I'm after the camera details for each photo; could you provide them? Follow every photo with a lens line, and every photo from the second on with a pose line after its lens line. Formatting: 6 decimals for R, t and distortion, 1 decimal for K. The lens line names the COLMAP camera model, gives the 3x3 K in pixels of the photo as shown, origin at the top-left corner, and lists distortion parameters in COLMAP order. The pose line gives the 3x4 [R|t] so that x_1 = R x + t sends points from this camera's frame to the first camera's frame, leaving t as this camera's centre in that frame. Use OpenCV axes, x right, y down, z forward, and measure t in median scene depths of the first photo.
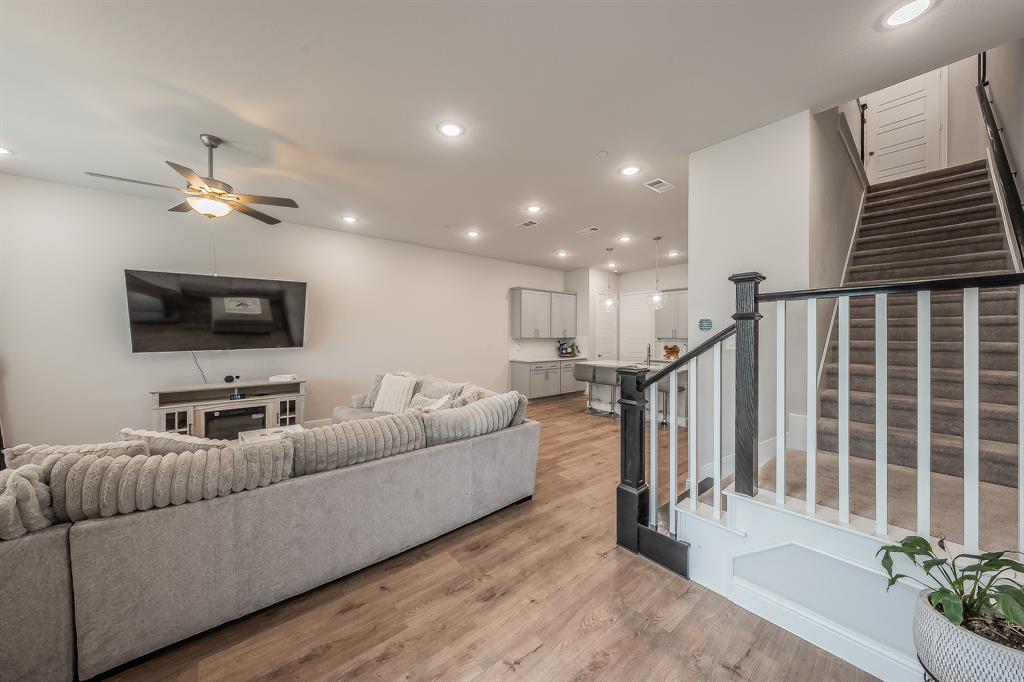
lens RADIAL K [[350.1, 0, 513.7], [0, 350.1, 336.5], [0, 0, 1]] dist [0.000372, 0.000124]
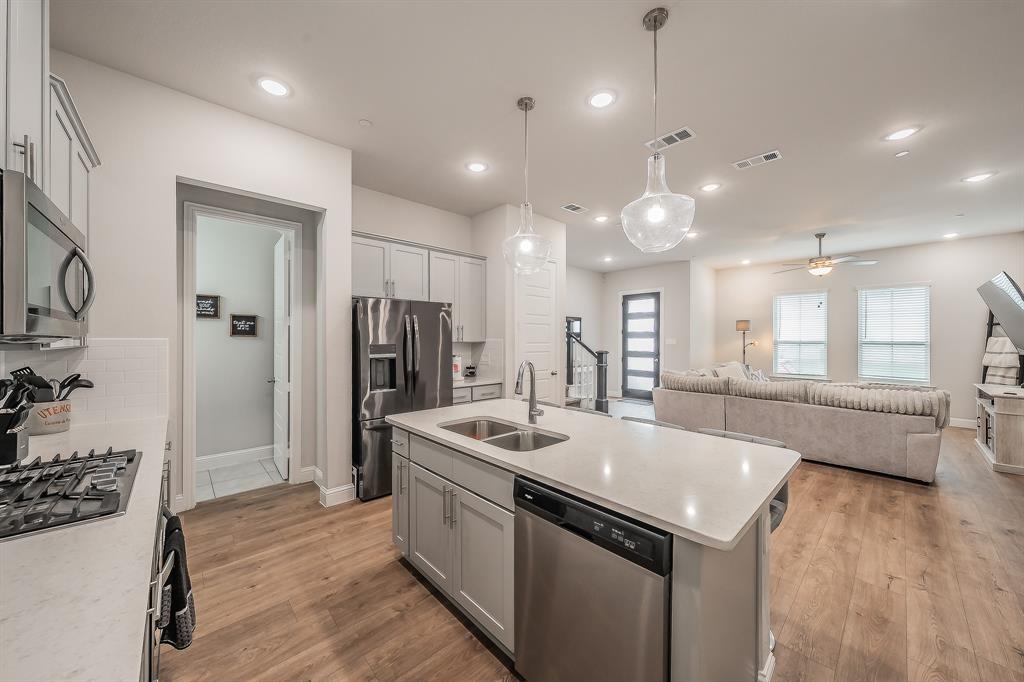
lens RADIAL K [[362.1, 0, 512.9], [0, 362.1, 335.8], [0, 0, 1]] dist [-0.001417, 0.000131]
pose [[-0.998420, -0.005353, -0.055935, 0.456639], [-0.004839, 0.999945, -0.009315, 0.001388], [0.055982, -0.009030, -0.998391, 1.460468]]
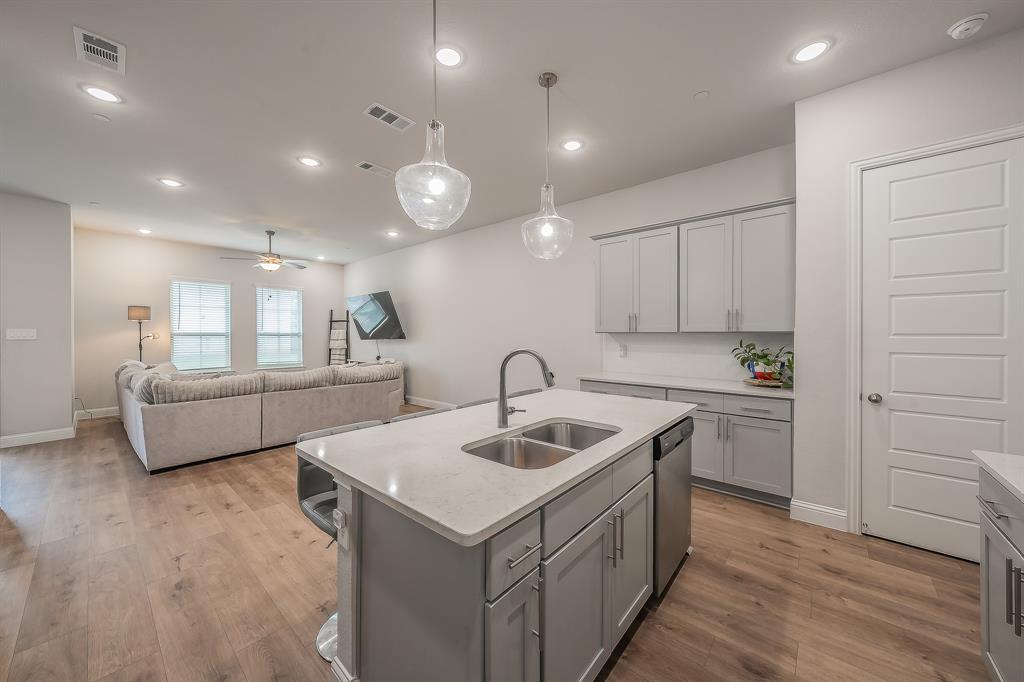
lens RADIAL K [[362.1, 0, 505.3], [0, 362.1, 341.9], [0, 0, 1]] dist [-0.001417, 0.000131]
pose [[0.152150, 0.020263, -0.988150, 0.717123], [0.001553, 0.999784, 0.020741, 0.009649], [0.988356, -0.004691, 0.152085, 1.032934]]
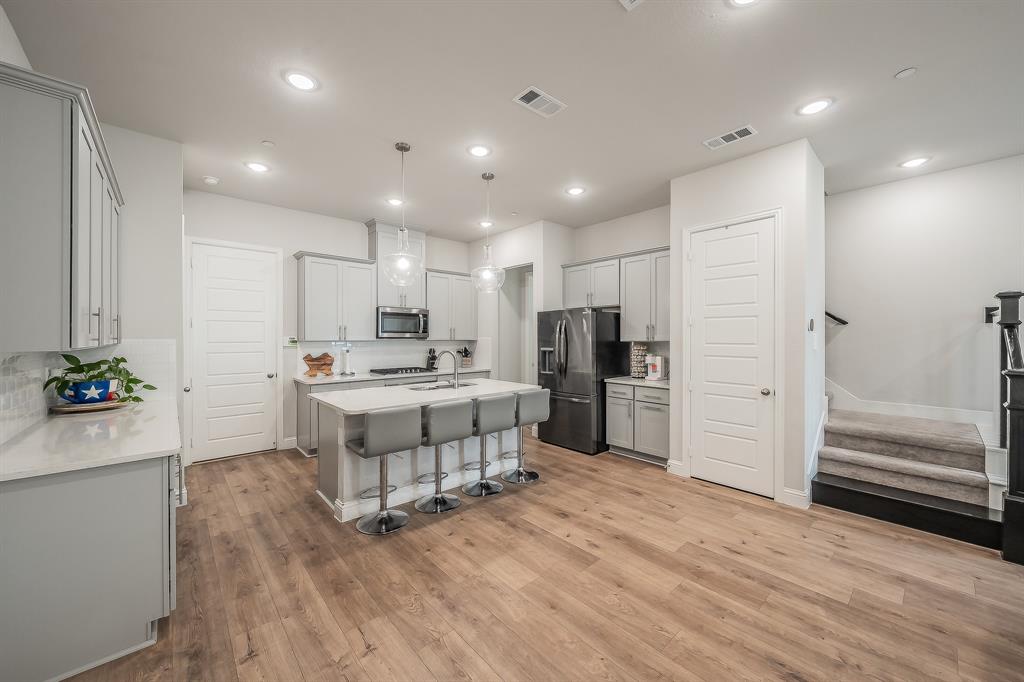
lens RADIAL K [[384.4, 0, 508.5], [0, 384.4, 339.5], [0, 0, 1]] dist [0.003202, 0.000075]
pose [[-0.028115, -0.009119, 0.999563, -0.268286], [0.002255, 0.999955, 0.009186, -0.003797], [-0.999602, 0.002512, -0.028093, 1.001680]]
